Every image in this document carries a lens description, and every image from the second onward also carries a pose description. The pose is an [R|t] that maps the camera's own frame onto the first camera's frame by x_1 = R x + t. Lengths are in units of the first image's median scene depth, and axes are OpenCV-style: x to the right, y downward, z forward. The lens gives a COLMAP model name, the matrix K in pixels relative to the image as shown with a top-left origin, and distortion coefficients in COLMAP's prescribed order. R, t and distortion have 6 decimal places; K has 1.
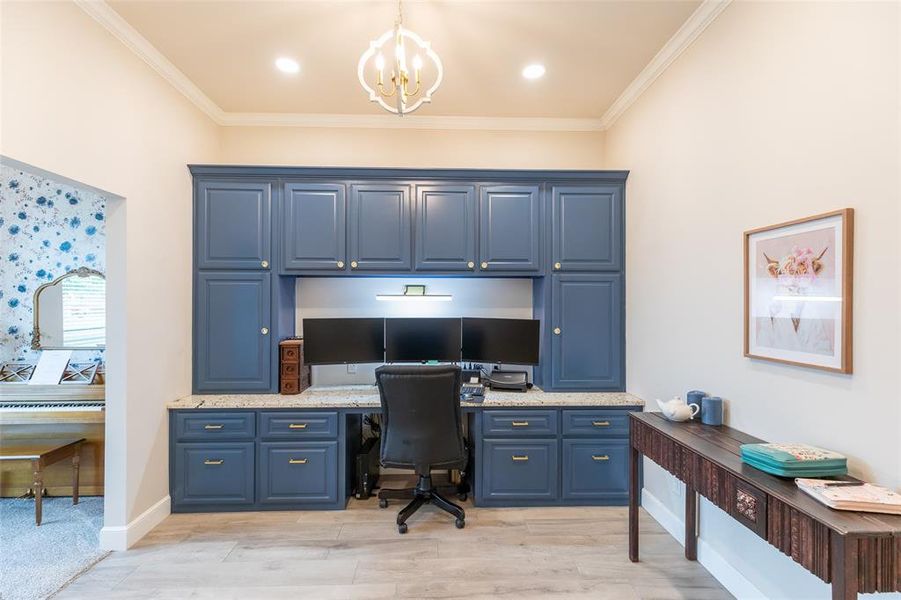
lens RADIAL K [[416.6, 0, 447.4], [0, 416.6, 306.3], [0, 0, 1]] dist [-0.002662, 0.000505]
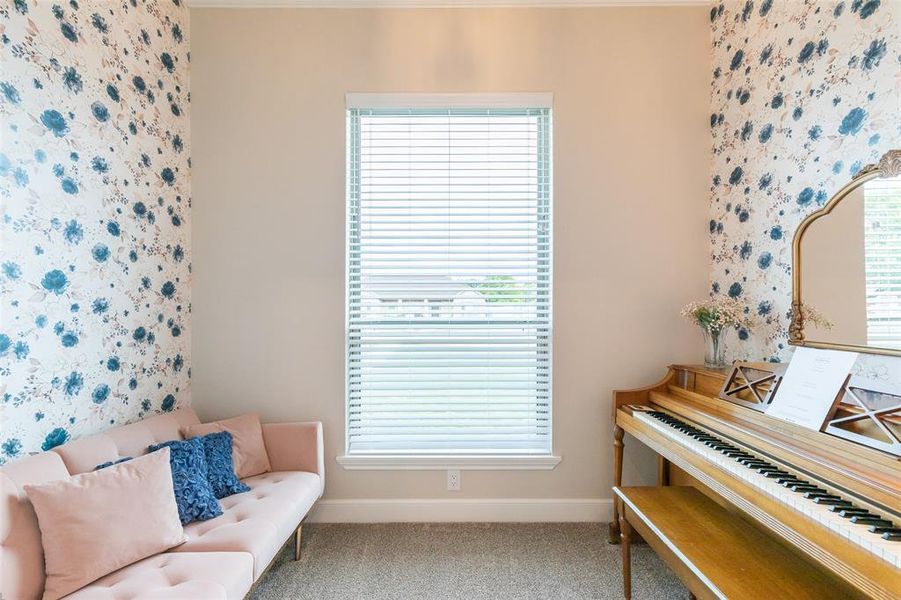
lens RADIAL K [[416.6, 0, 447.4], [0, 416.6, 306.3], [0, 0, 1]] dist [-0.002662, 0.000505]
pose [[-0.009918, -0.001532, -0.999950, -0.465966], [-0.005416, 0.999984, -0.001479, 0.058705], [0.999936, 0.005401, -0.009926, 0.569371]]
